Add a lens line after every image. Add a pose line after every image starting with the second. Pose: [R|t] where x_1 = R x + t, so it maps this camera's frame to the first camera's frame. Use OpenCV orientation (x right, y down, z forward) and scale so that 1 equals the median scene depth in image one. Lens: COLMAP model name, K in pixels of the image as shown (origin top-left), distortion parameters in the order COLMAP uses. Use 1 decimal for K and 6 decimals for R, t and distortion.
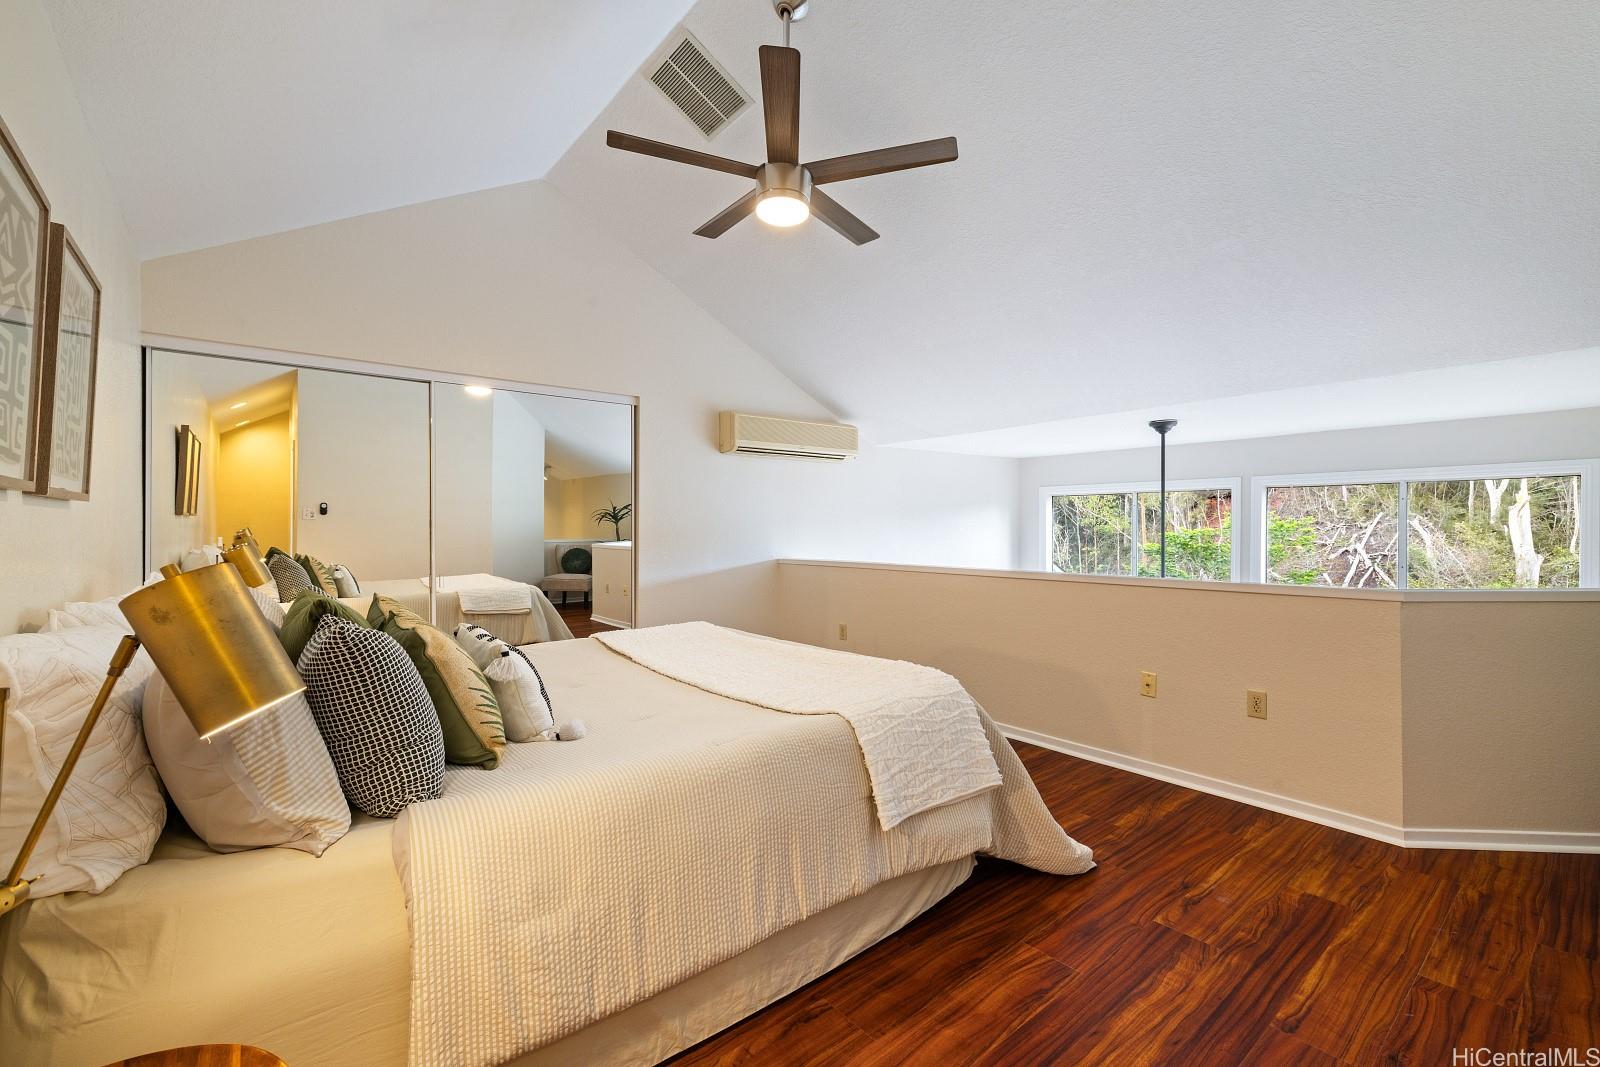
lens RADIAL K [[705.9, 0, 803.1], [0, 705.9, 529.0], [0, 0, 1]] dist [0.002174, 0.000169]
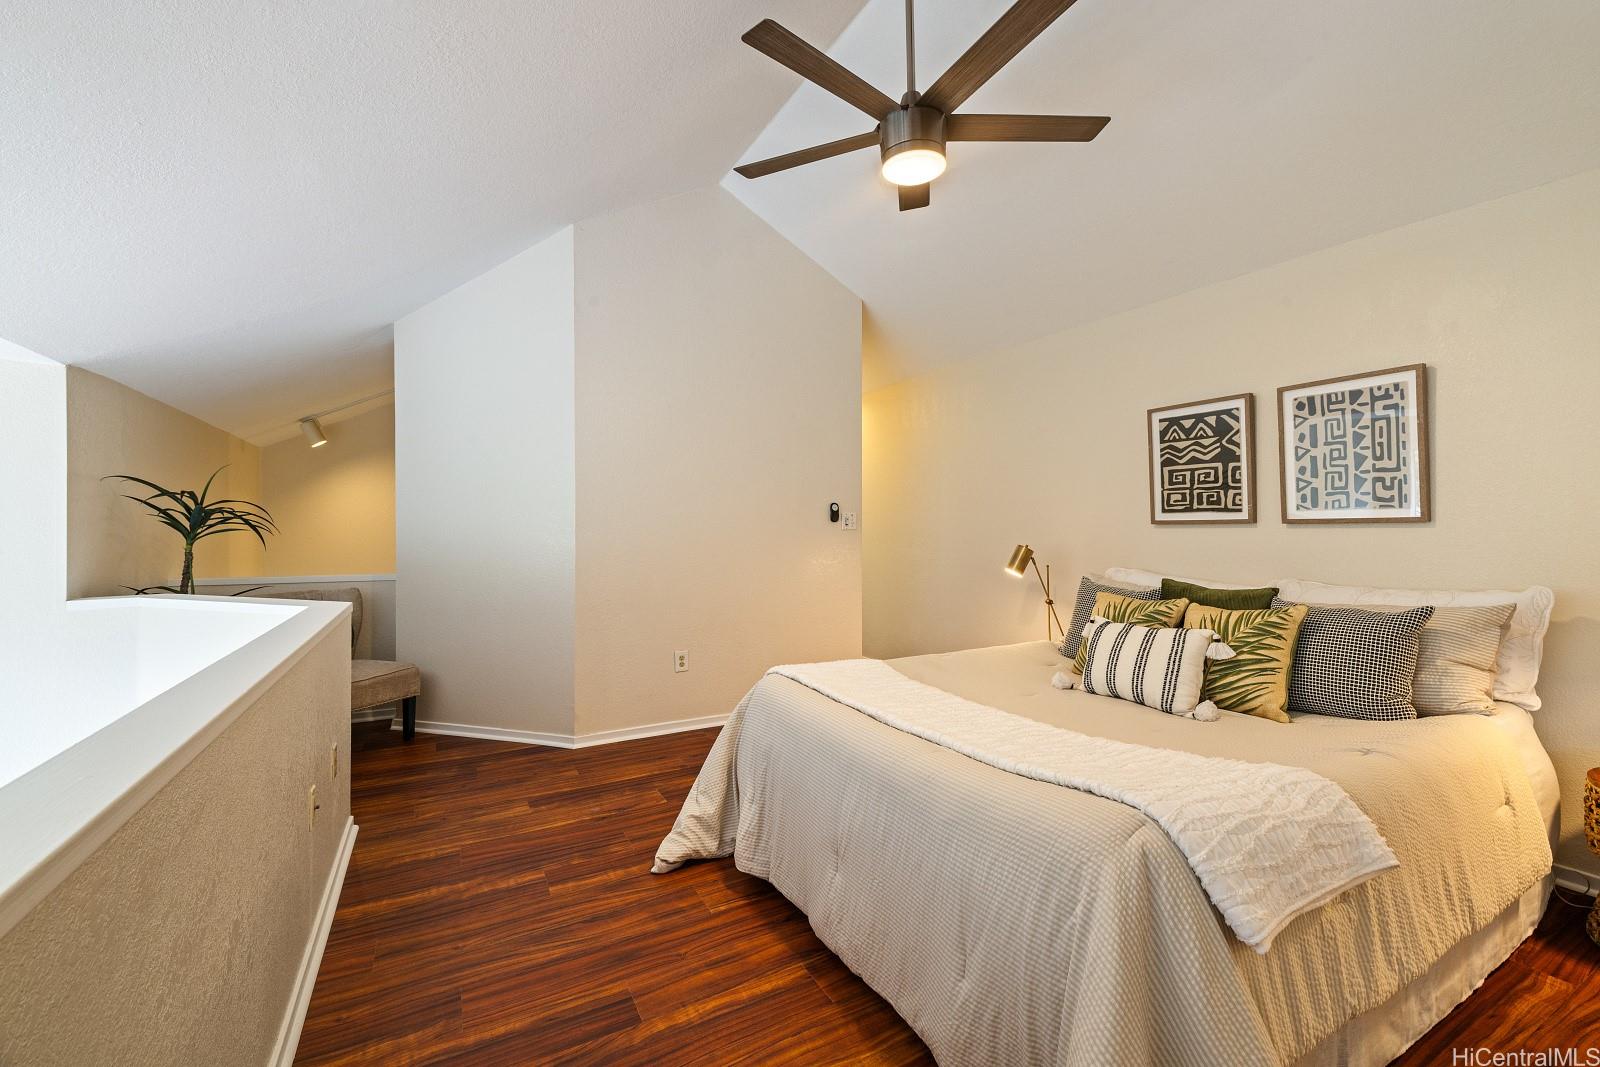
lens RADIAL K [[666.4, 0, 796.2], [0, 666.4, 526.9], [0, 0, 1]] dist [-0.000092, 0.000114]
pose [[-0.980963, 0.010017, 0.193937, -0.054409], [0.009768, 0.999950, -0.002238, -0.026855], [-0.193950, -0.000301, -0.981011, 2.149647]]
